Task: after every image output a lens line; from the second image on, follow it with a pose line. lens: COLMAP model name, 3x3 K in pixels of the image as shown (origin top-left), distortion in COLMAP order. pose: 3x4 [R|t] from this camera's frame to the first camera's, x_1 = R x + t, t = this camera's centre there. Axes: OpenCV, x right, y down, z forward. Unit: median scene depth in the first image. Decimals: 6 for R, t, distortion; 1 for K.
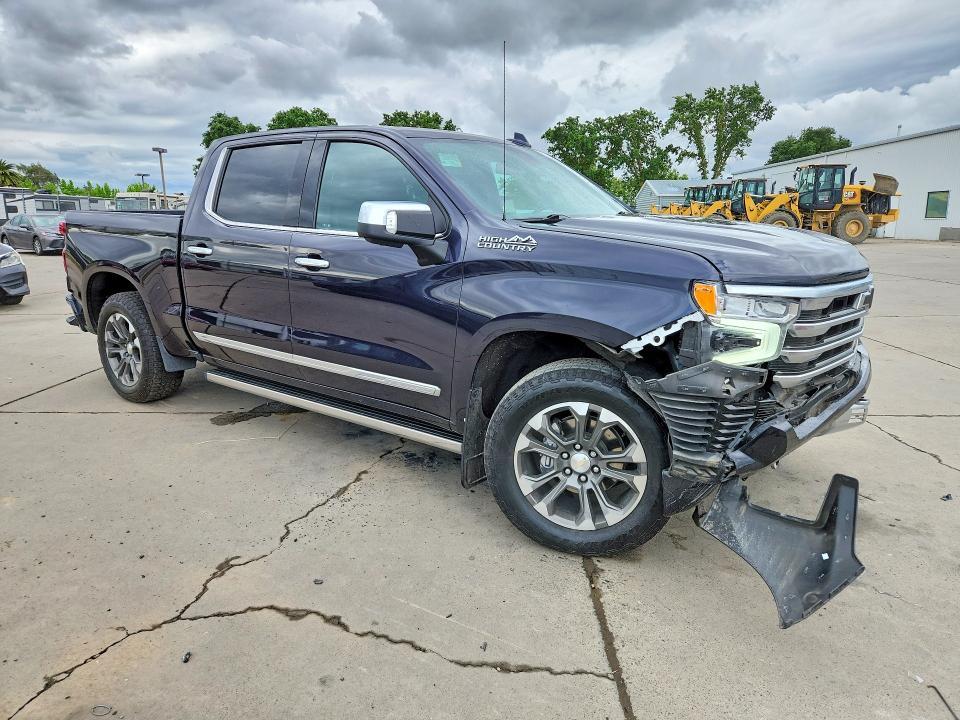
lens RADIAL K [[689.2, 0, 482.6], [0, 689.2, 359.0], [0, 0, 1]] dist [0.045803, -0.048180]
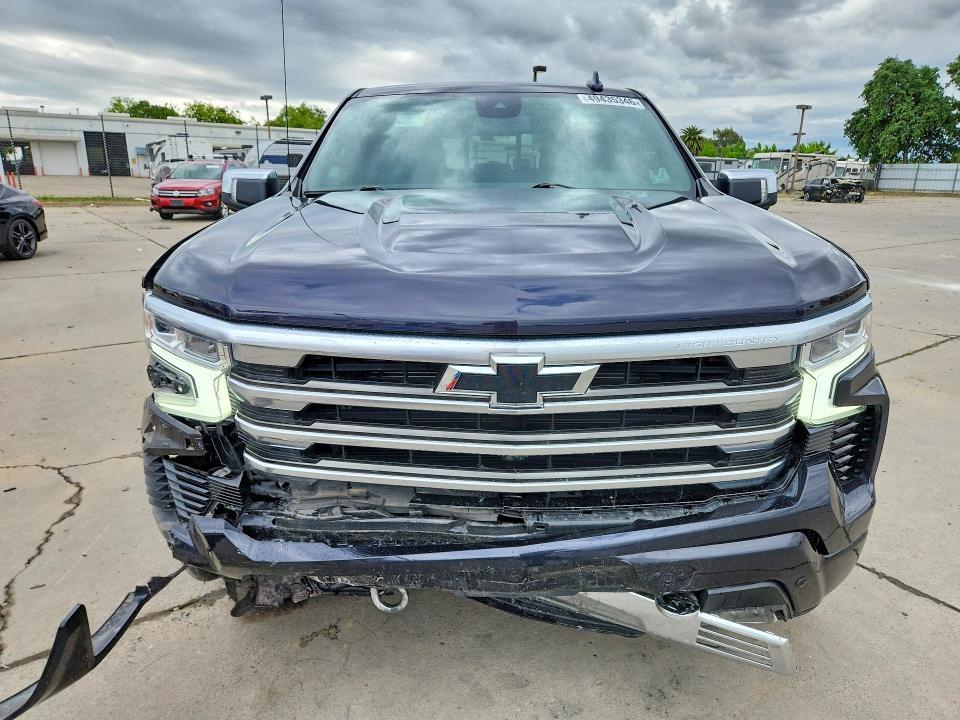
lens RADIAL K [[689.2, 0, 482.6], [0, 689.2, 359.0], [0, 0, 1]] dist [0.045803, -0.048180]
pose [[0.555440, 0.216626, -0.802845, 0.096087], [-0.171593, 0.974551, 0.144242, -0.016999], [0.813660, 0.057644, 0.578476, 0.073444]]
